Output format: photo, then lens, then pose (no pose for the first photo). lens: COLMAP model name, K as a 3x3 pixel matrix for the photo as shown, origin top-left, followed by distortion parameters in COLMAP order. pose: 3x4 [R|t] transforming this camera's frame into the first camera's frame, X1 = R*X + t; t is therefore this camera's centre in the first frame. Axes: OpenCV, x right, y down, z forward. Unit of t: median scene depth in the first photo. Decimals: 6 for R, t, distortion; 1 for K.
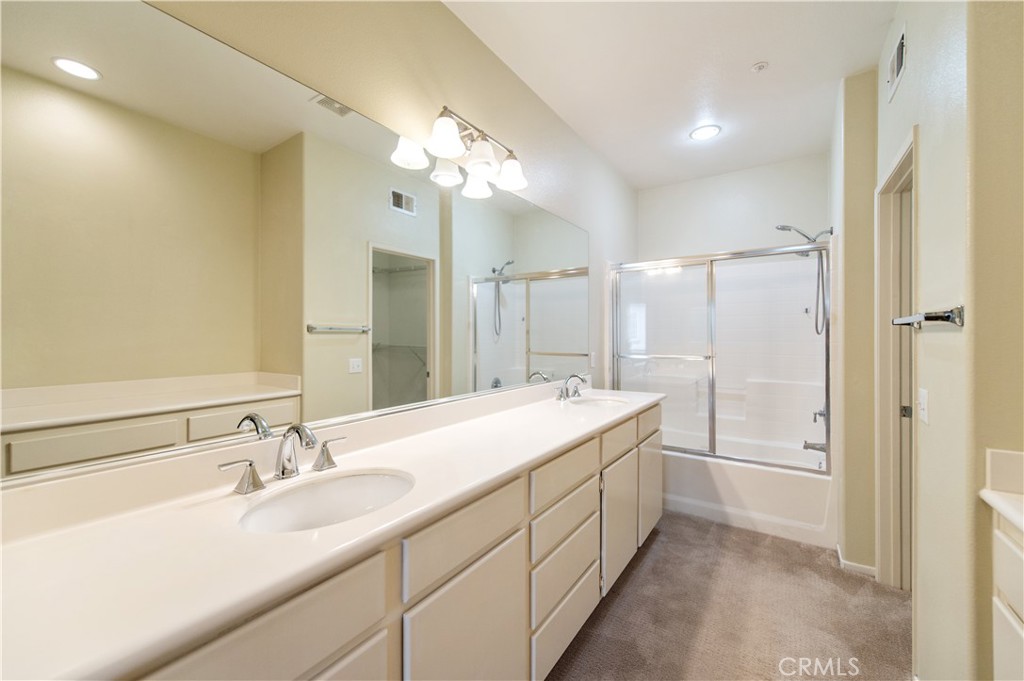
lens RADIAL K [[398.3, 0, 519.1], [0, 398.3, 335.5], [0, 0, 1]] dist [0.007852, -0.000769]
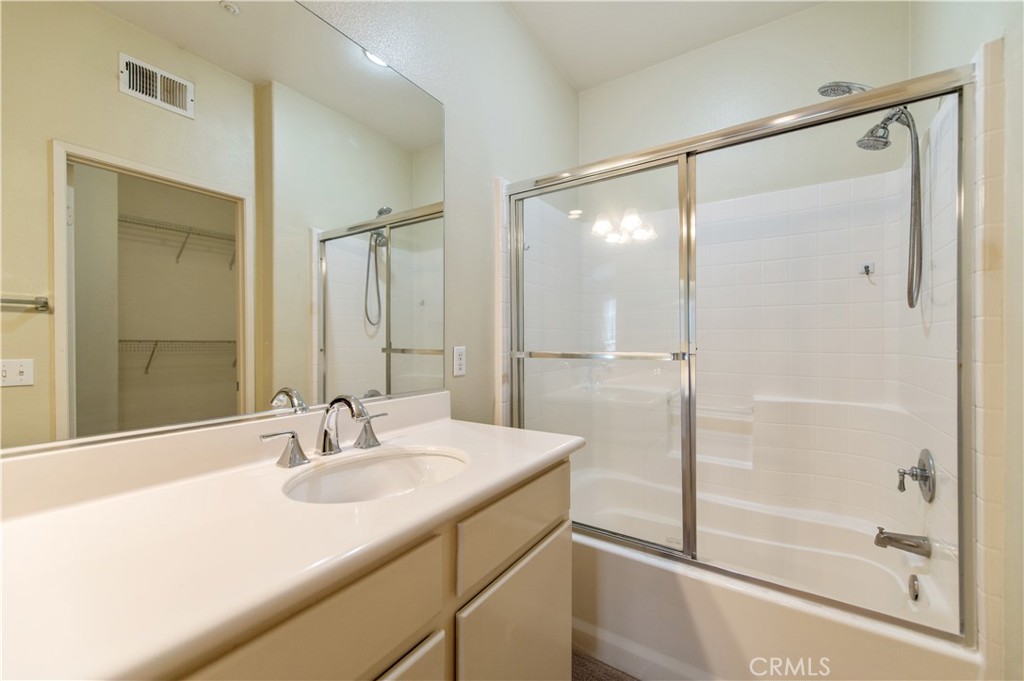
lens RADIAL K [[398.3, 0, 515.9], [0, 398.3, 340.1], [0, 0, 1]] dist [0.007852, -0.000769]
pose [[0.999980, -0.000609, 0.006328, 0.278583], [0.000580, 0.999990, 0.004477, 0.033830], [-0.006330, -0.004473, 0.999970, 0.531923]]
